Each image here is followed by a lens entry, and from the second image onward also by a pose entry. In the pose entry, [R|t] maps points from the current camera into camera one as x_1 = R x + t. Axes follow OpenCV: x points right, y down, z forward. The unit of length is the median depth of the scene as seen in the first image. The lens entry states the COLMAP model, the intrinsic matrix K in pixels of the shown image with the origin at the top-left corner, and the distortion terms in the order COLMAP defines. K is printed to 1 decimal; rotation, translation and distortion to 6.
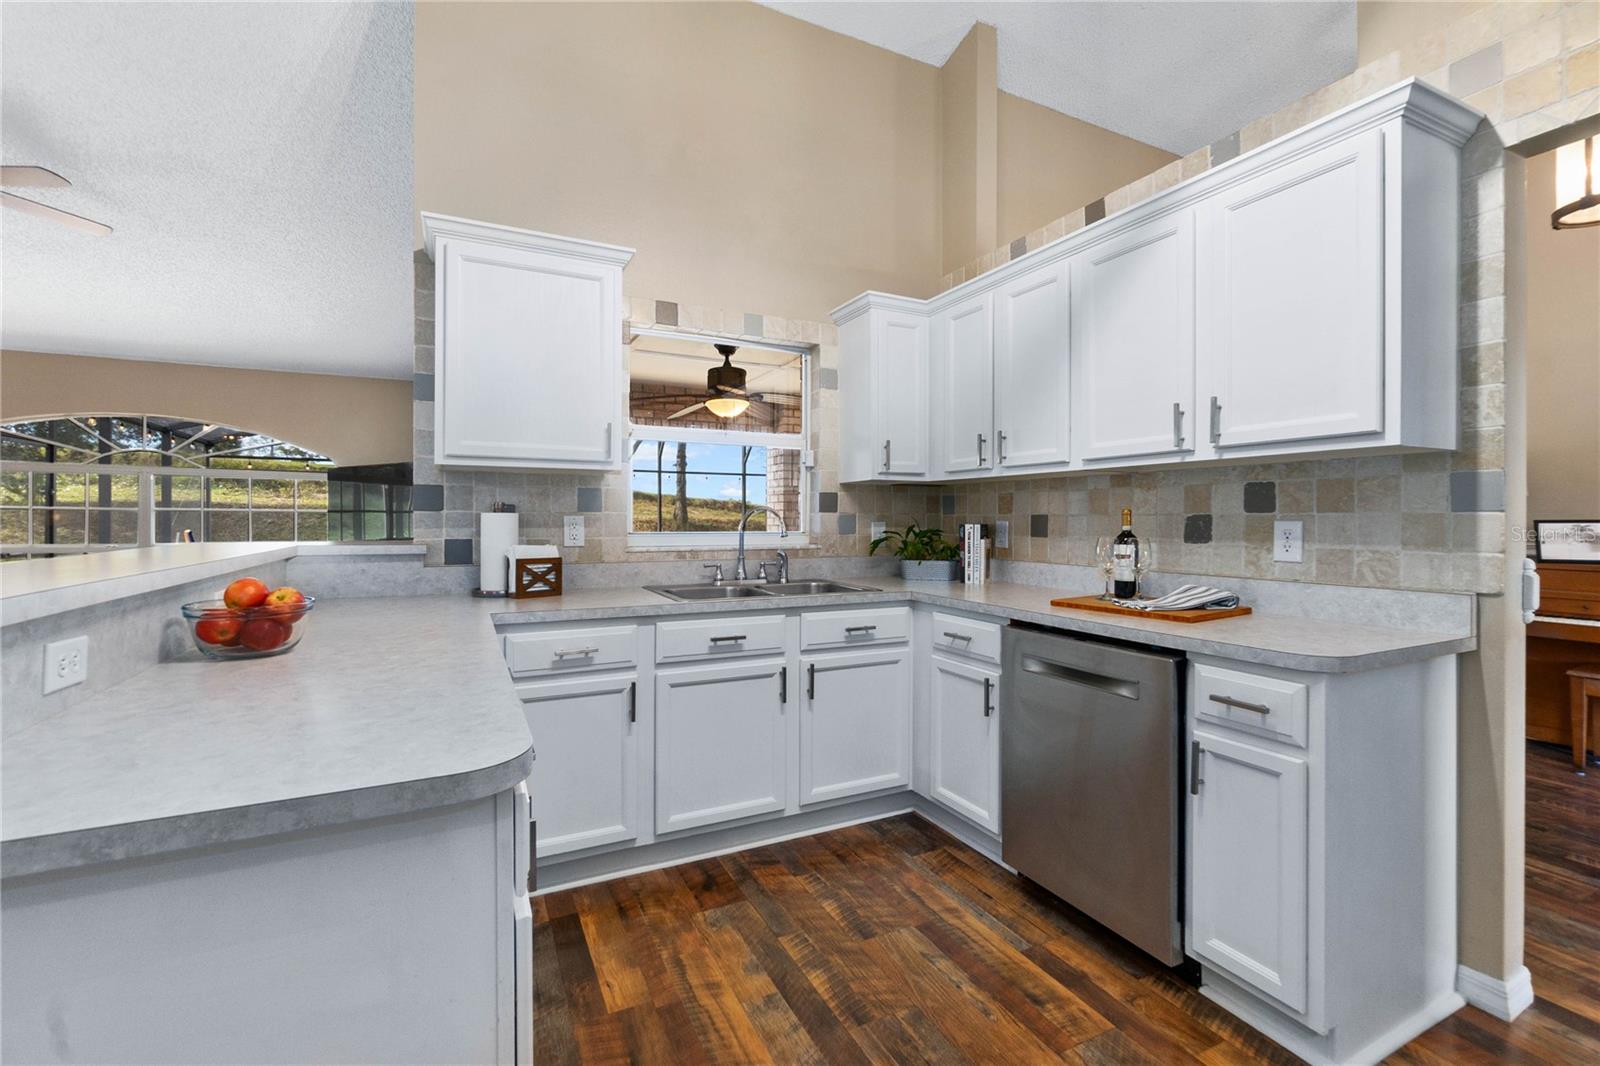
lens RADIAL K [[689.5, 0, 795.0], [0, 689.5, 521.9], [0, 0, 1]] dist [-0.000183, -0.000010]
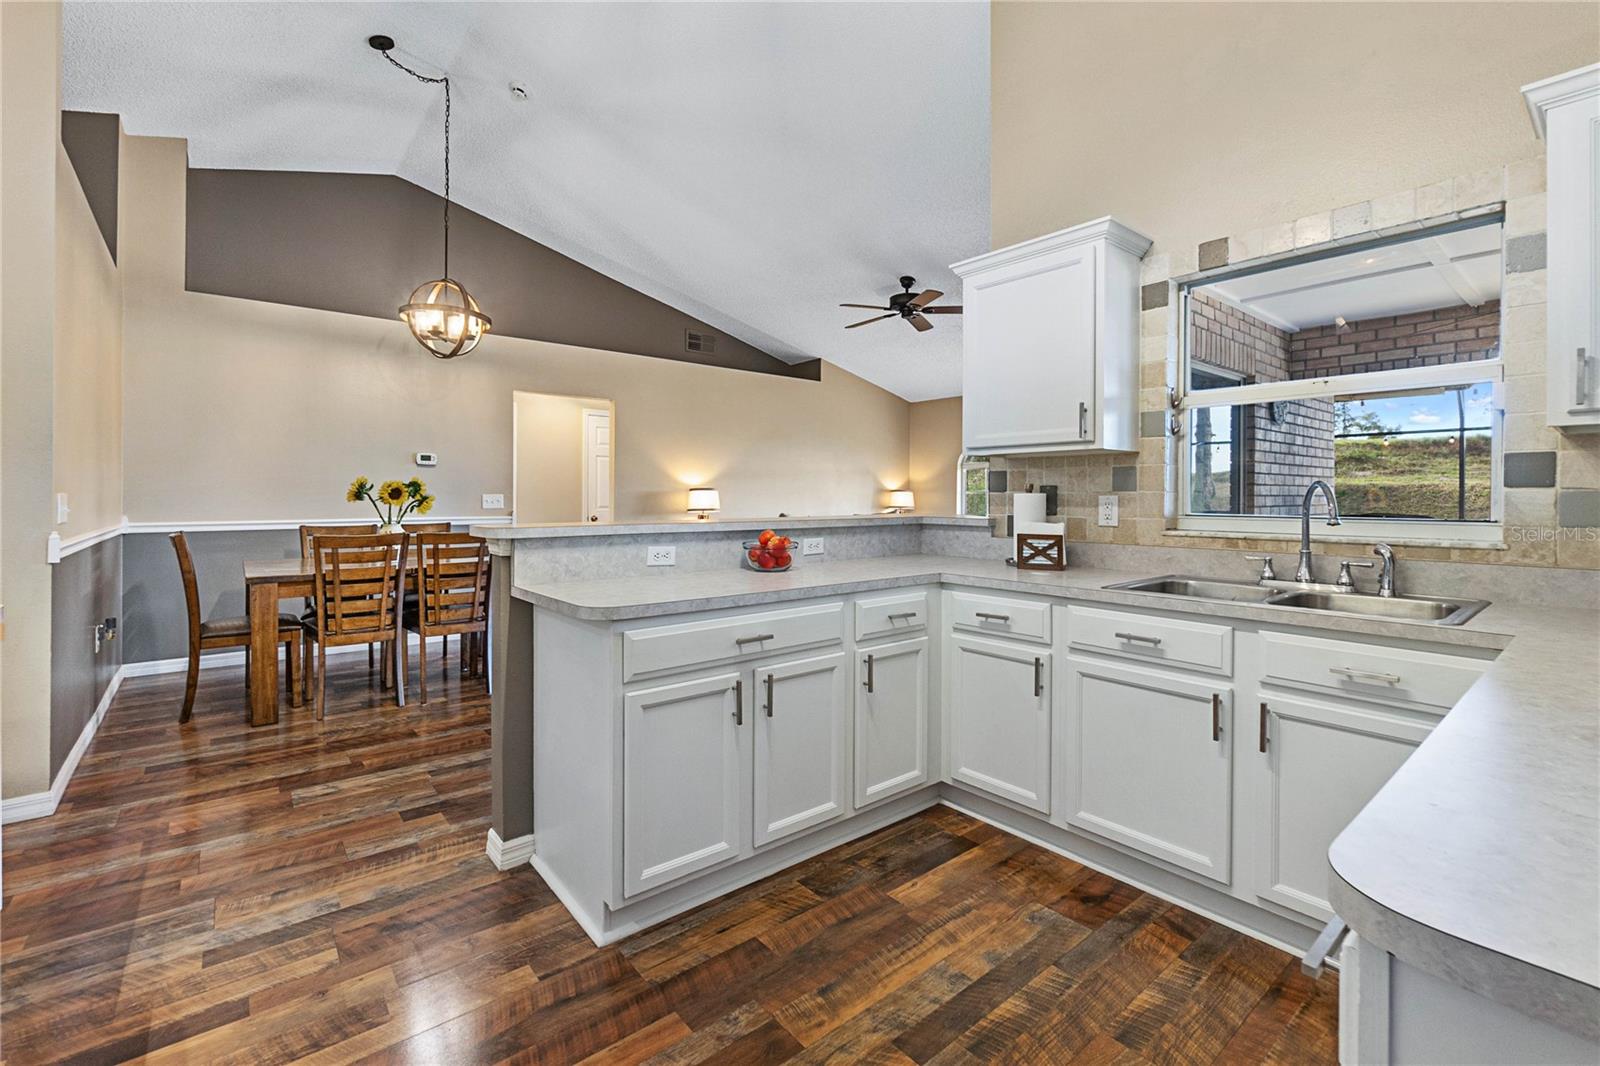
lens RADIAL K [[696.3, 0, 793.8], [0, 696.3, 493.6], [0, 0, 1]] dist [-0.001163, -0.000202]
pose [[0.226764, -0.005053, -0.973937, 0.621164], [-0.005103, 0.999967, -0.006376, -0.003091], [0.973936, 0.006416, 0.226731, 0.365300]]
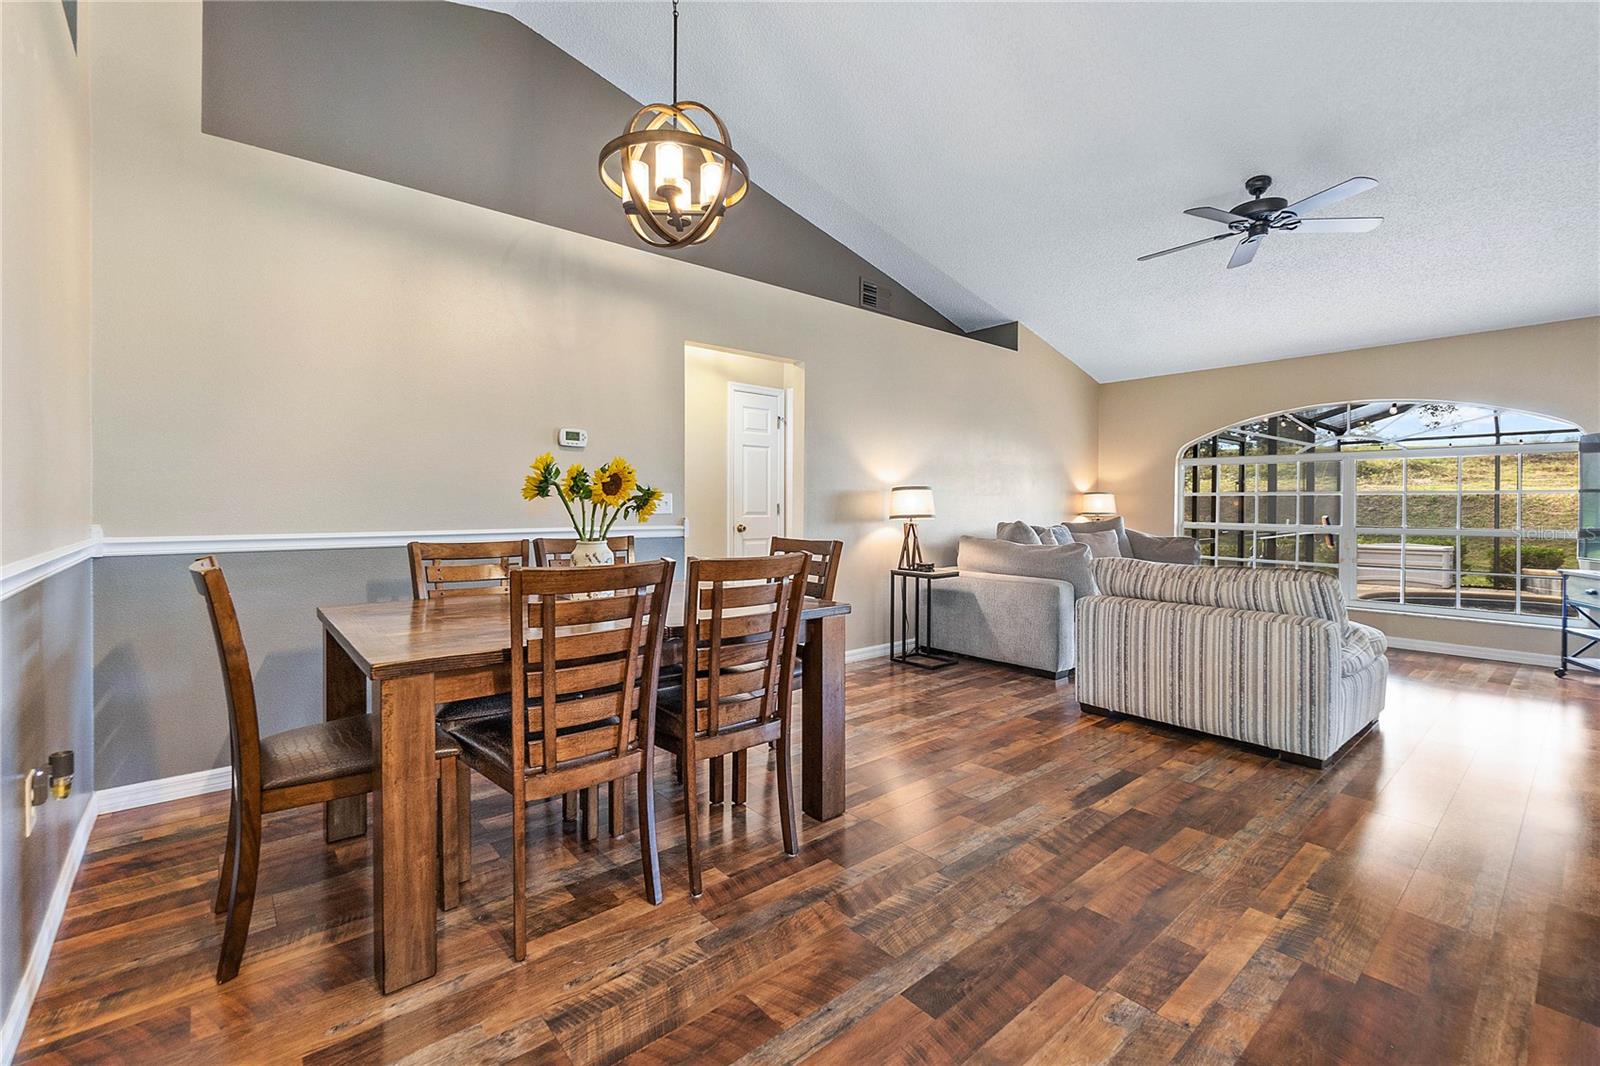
lens RADIAL K [[681.9, 0, 790.3], [0, 681.9, 512.5], [0, 0, 1]] dist [0.001381, 0.000008]
pose [[0.243740, 0.008746, -0.969801, -0.252136], [-0.006084, 0.999953, 0.007489, 0.018765], [0.969822, 0.004075, 0.243782, -0.140381]]
